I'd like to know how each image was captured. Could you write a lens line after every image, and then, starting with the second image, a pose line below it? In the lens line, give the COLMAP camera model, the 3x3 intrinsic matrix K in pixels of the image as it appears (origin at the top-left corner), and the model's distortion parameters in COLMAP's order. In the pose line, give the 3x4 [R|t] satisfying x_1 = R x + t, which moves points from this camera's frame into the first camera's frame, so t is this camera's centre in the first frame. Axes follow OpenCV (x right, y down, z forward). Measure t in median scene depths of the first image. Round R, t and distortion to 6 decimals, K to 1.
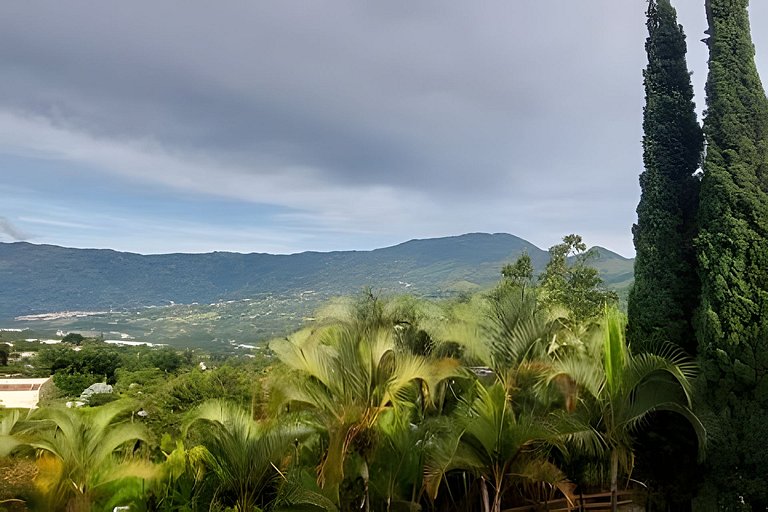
lens RADIAL K [[513.6, 0, 394.4], [0, 513.6, 255.4], [0, 0, 1]] dist [-0.005263, -0.000509]
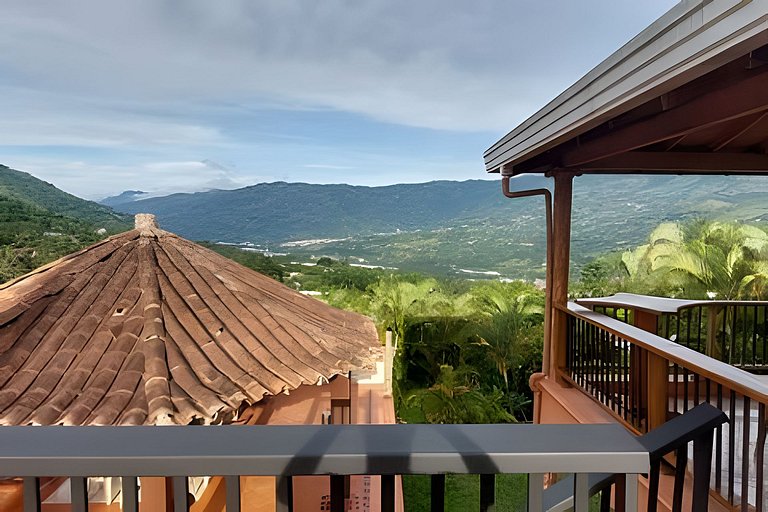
lens RADIAL K [[513.6, 0, 384.3], [0, 513.6, 269.6], [0, 0, 1]] dist [-0.005263, -0.000509]
pose [[0.907880, 0.016747, -0.418895, -0.120388], [0.055043, 0.985790, 0.158708, -0.026893], [0.415600, -0.167145, 0.894058, -0.281835]]
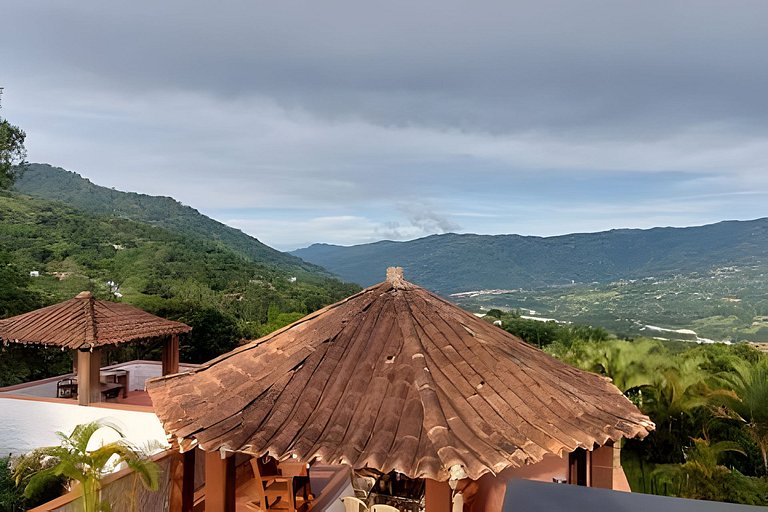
lens RADIAL K [[513.6, 0, 391.8], [0, 513.6, 257.5], [0, 0, 1]] dist [-0.005263, -0.000509]
pose [[0.736159, -0.036408, -0.675828, -0.202019], [0.066508, 0.997611, 0.018701, -0.039032], [0.673533, -0.058715, 0.736822, -0.344885]]
